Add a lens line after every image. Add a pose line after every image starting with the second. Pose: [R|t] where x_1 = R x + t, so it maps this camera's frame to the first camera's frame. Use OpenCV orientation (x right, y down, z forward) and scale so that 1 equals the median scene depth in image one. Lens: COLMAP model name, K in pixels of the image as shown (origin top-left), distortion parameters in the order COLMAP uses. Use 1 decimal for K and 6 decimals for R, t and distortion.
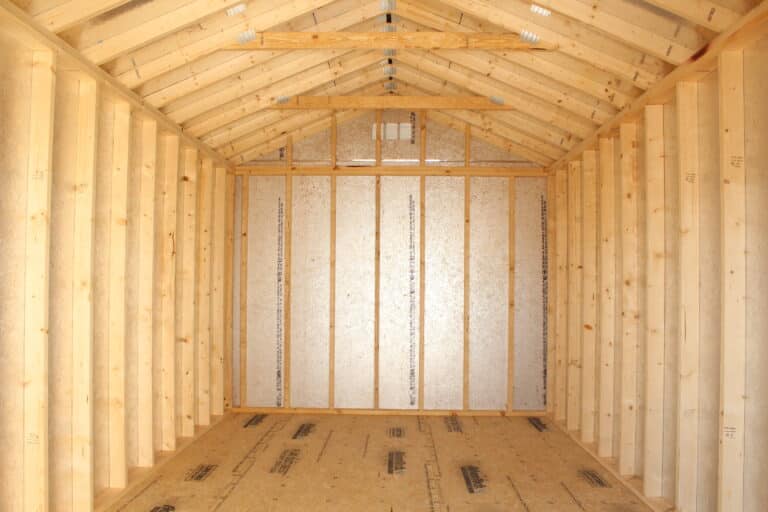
lens RADIAL K [[645.8, 0, 377.3], [0, 645.8, 259.4], [0, 0, 1]] dist [-0.136434, 0.043739]
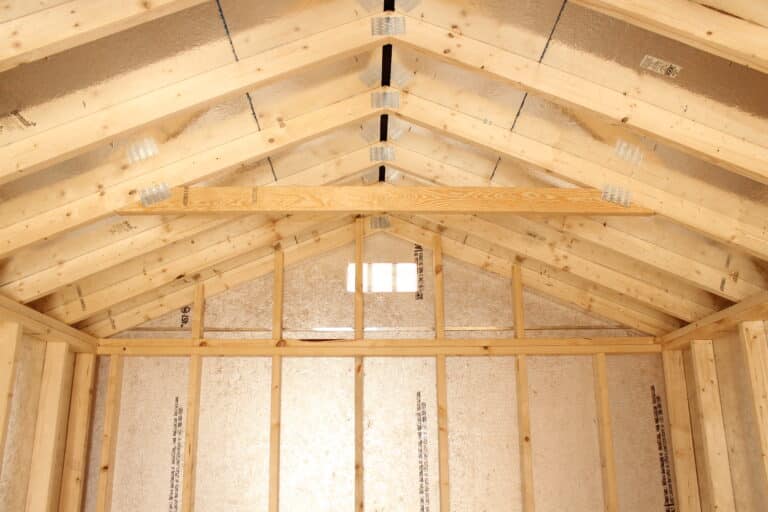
lens RADIAL K [[645.8, 0, 380.7], [0, 645.8, 255.3], [0, 0, 1]] dist [-0.136434, 0.043739]
pose [[0.998874, -0.001751, 0.047411, -0.005897], [0.014356, 0.963630, -0.266856, -0.067048], [-0.045219, 0.267236, 0.962570, 0.449776]]
